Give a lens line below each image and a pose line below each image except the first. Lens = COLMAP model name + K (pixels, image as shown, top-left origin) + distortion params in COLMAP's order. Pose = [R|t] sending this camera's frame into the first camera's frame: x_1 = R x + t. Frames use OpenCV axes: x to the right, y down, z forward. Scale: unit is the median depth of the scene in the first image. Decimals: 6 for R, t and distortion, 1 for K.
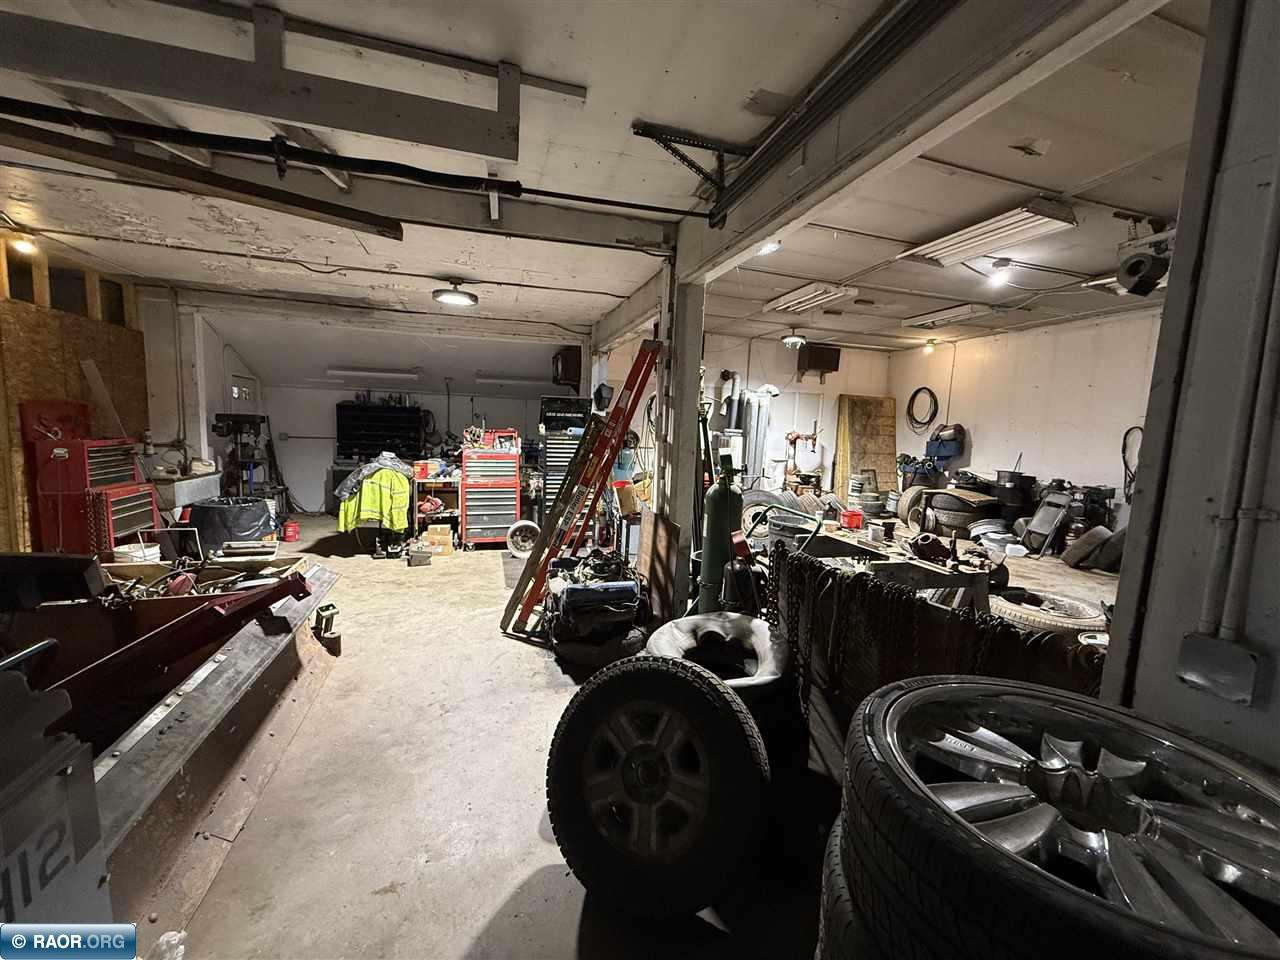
lens RADIAL K [[509.5, 0, 640.0], [0, 509.5, 480.0], [0, 0, 1]] dist [0.000292, 0.000009]
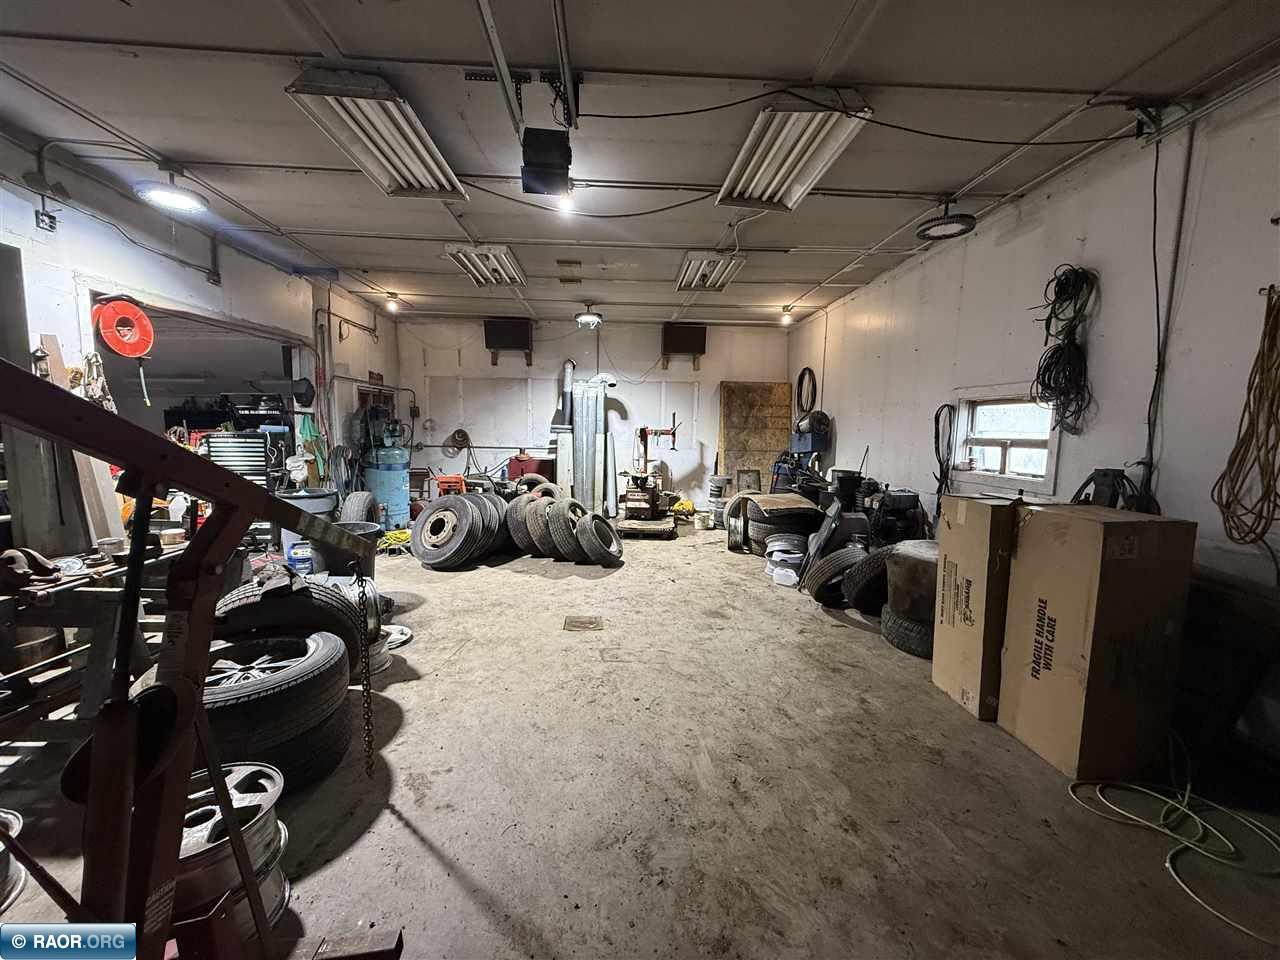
lens RADIAL K [[509.5, 0, 640.0], [0, 509.5, 480.0], [0, 0, 1]] dist [0.000292, 0.000009]
pose [[0.970251, 0.001486, -0.242096, 0.494562], [-0.003501, 0.999963, -0.007892, 0.003292], [0.242075, 0.008504, 0.970220, 0.156231]]
